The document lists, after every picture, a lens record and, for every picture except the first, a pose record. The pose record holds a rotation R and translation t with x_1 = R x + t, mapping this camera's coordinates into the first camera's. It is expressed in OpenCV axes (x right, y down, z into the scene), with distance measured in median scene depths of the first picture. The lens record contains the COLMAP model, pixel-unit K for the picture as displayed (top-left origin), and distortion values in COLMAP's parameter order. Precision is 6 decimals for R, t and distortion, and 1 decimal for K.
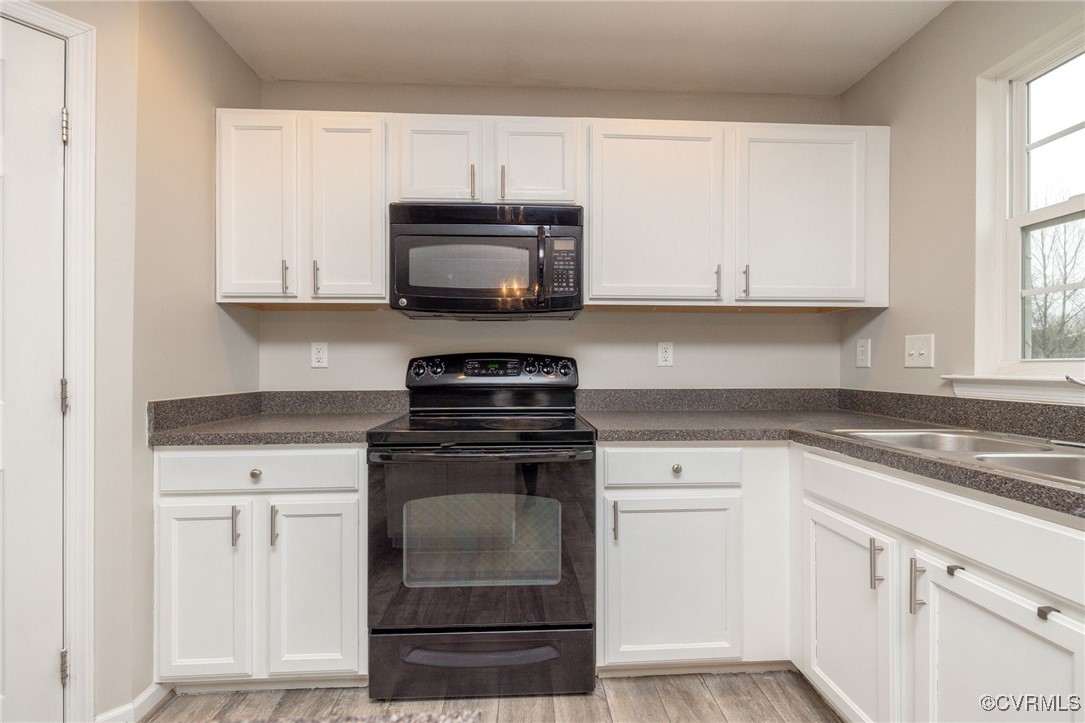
lens RADIAL K [[469.4, 0, 533.9], [0, 469.4, 363.6], [0, 0, 1]] dist [0.006437, -0.001484]
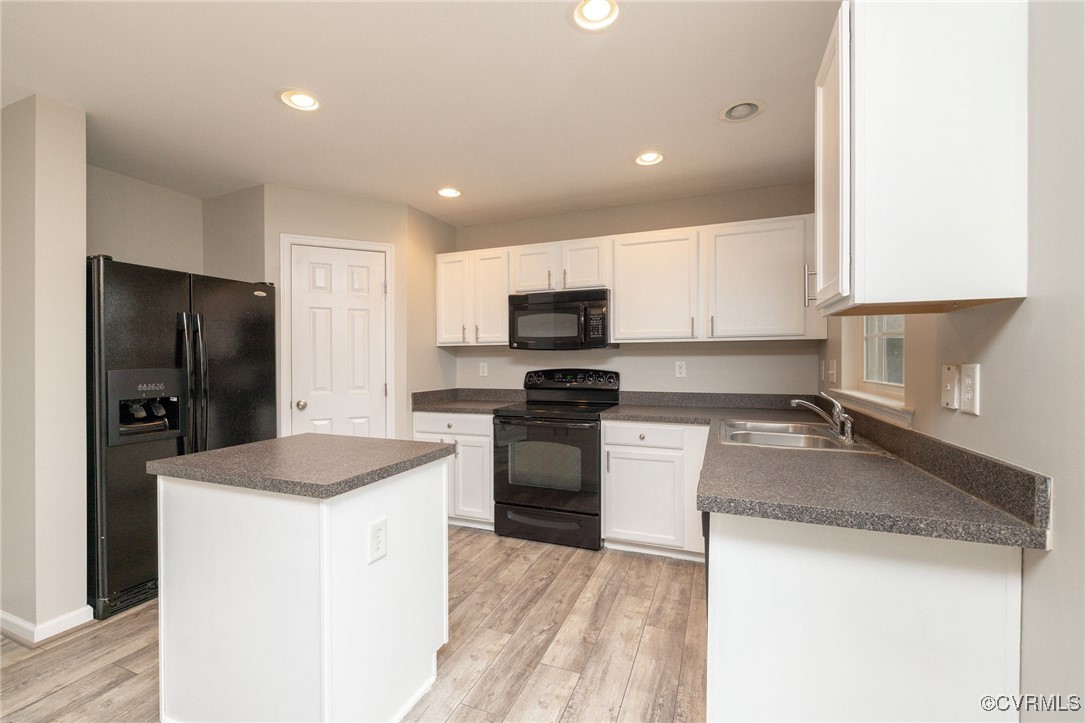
lens RADIAL K [[469.4, 0, 534.8], [0, 469.4, 367.2], [0, 0, 1]] dist [0.006437, -0.001484]
pose [[0.910229, 0.003147, -0.414094, 0.604028], [0.003676, 0.999870, 0.015679, -0.068091], [0.414089, -0.015794, 0.910099, -0.743482]]
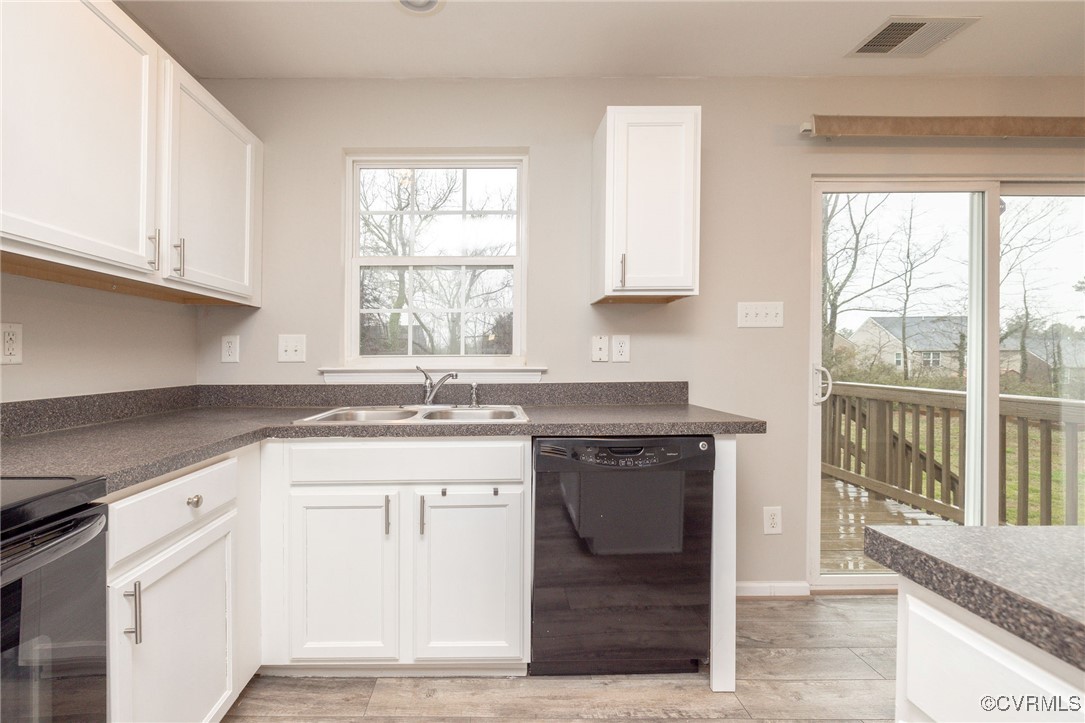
lens RADIAL K [[469.4, 0, 519.3], [0, 469.4, 363.5], [0, 0, 1]] dist [0.006437, -0.001484]
pose [[0.029604, -0.013758, 0.999467, -0.375556], [0.000423, 0.999905, 0.013751, -0.004100], [-0.999562, 0.000016, 0.029607, 0.411958]]
